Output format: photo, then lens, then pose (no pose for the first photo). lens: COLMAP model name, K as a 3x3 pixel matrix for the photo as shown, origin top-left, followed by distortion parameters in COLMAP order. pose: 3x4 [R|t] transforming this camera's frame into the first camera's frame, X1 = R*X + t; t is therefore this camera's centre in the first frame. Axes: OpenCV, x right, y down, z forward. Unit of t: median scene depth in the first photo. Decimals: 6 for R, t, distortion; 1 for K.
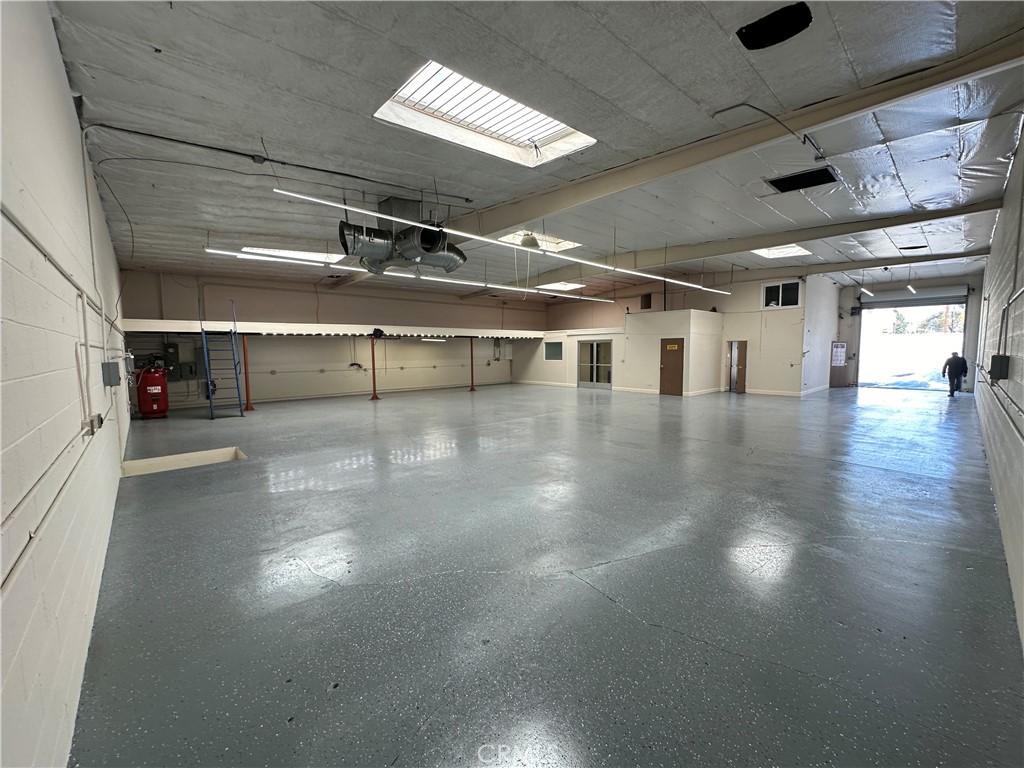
lens RADIAL K [[410.6, 0, 511.4], [0, 410.6, 382.7], [0, 0, 1]] dist [0.000648, 0.000008]
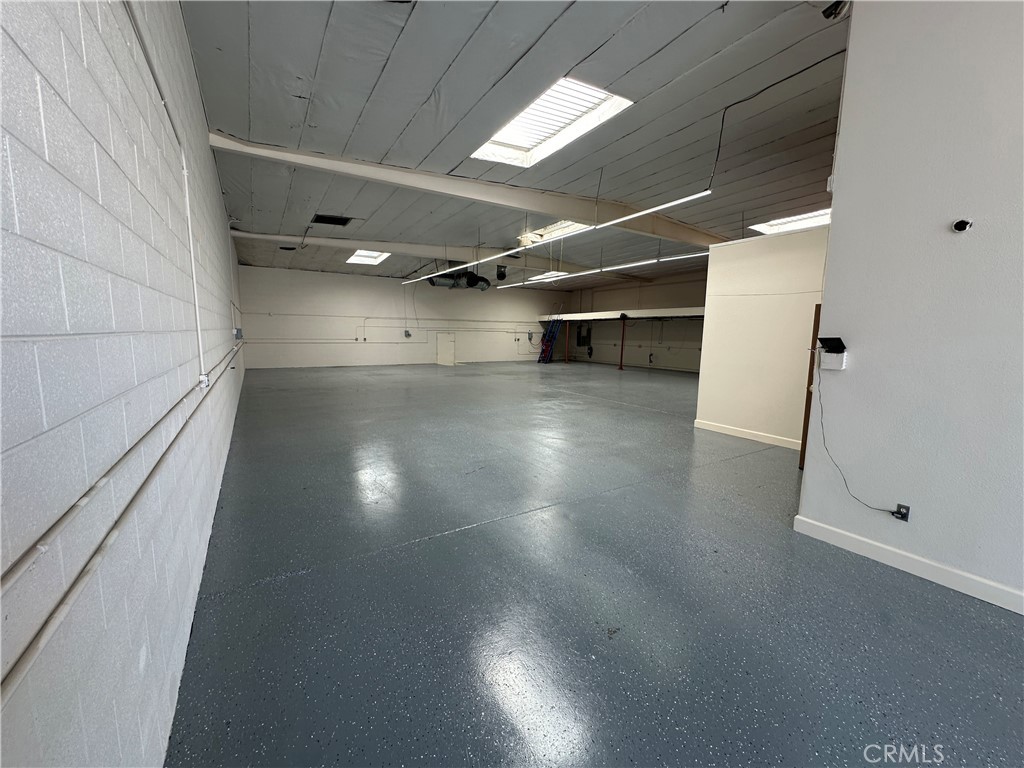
lens RADIAL K [[410.6, 0, 510.4], [0, 410.6, 385.7], [0, 0, 1]] dist [0.000648, 0.000008]
pose [[-0.186478, 0.136897, -0.972875, 1.074837], [-0.085619, 0.984212, 0.154904, -0.084978], [0.978721, 0.112183, -0.171813, 0.983119]]
